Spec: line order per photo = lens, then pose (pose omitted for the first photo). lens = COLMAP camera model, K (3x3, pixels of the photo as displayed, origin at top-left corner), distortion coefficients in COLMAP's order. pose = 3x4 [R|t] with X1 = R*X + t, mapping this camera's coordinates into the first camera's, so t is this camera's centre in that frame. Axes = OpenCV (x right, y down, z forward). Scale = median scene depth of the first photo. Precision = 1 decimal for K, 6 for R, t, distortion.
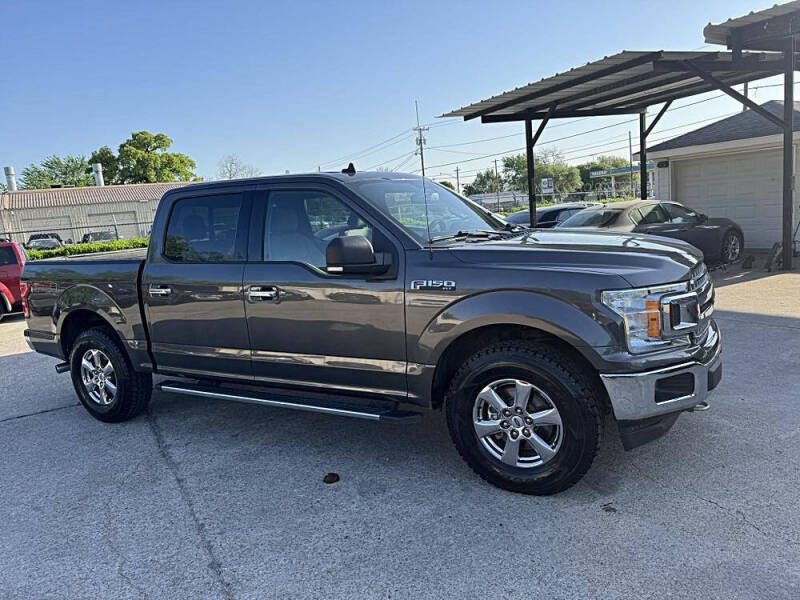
lens RADIAL K [[563.0, 0, 408.1], [0, 563.0, 302.8], [0, 0, 1]] dist [0.054142, -0.065956]
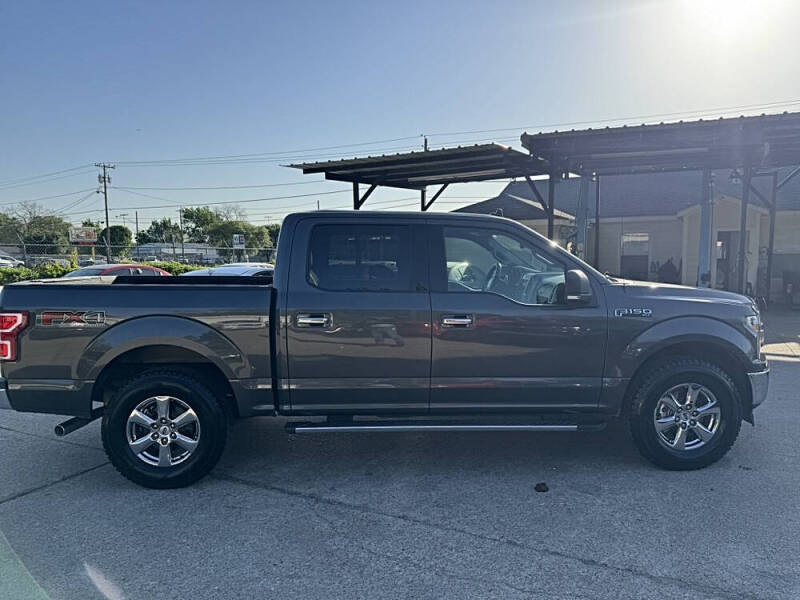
lens RADIAL K [[563.0, 0, 408.1], [0, 563.0, 302.8], [0, 0, 1]] dist [0.054142, -0.065956]
pose [[0.834120, 0.032632, 0.550617, -0.648520], [0.023315, 0.995270, -0.094304, 0.032471], [-0.551090, 0.091499, 0.829414, 0.126978]]
